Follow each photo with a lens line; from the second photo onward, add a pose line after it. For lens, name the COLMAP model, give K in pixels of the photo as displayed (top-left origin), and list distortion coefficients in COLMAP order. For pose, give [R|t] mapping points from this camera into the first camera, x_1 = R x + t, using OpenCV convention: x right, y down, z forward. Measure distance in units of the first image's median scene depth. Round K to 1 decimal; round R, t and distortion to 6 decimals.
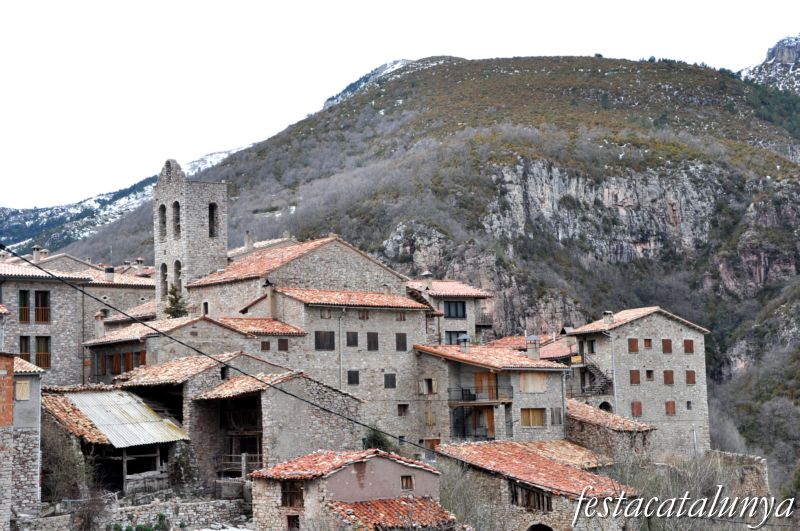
lens RADIAL K [[1606.3, 0, 397.3], [0, 1606.3, 280.7], [0, 0, 1]] dist [0.429694, 0.000000]
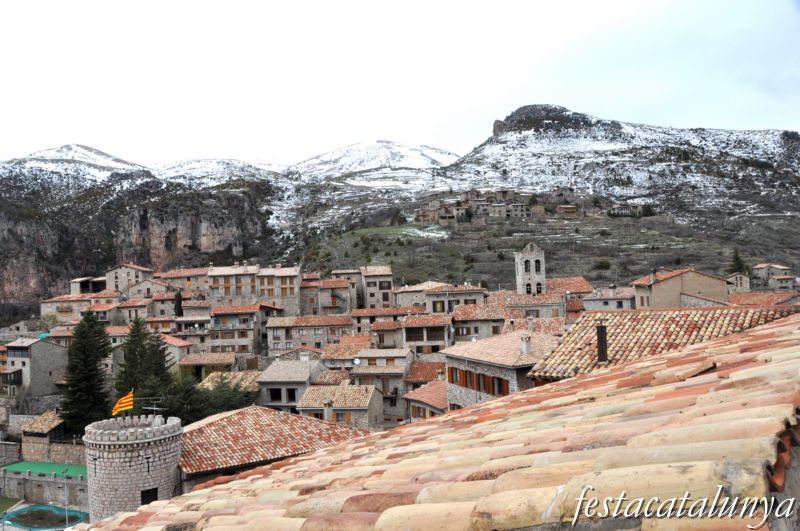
lens RADIAL K [[594.3, 0, 400.0], [0, 594.3, 265.8], [0, 0, 1]] dist [-0.071856, 0.003261]
pose [[0.586534, 0.050220, 0.808366, -1.002812], [-0.041646, 0.998626, -0.031822, -0.000378], [-0.808853, -0.015001, 0.587820, 0.614451]]
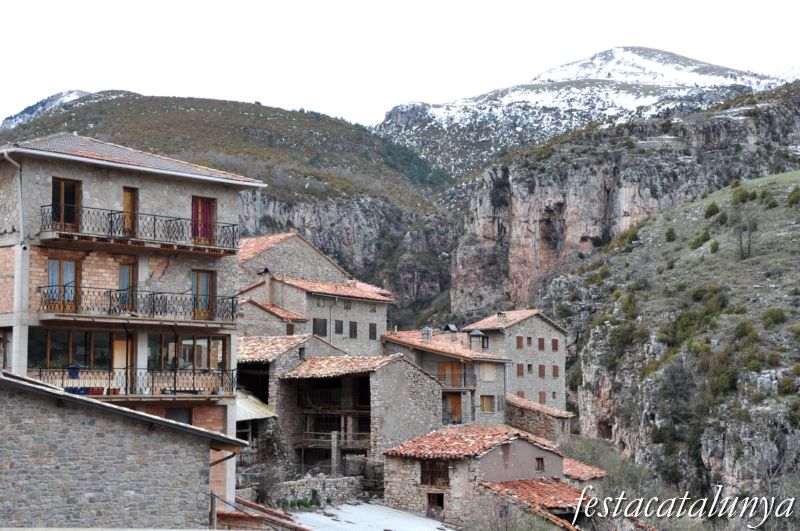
lens RADIAL K [[1336.6, 0, 401.9], [0, 1336.6, 272.4], [0, 0, 1]] dist [0.282352, 0.000000]
pose [[0.969330, 0.049608, 0.240705, -0.162497], [-0.046612, 0.998749, -0.018128, 0.011074], [-0.241303, 0.006352, 0.970429, 0.092831]]
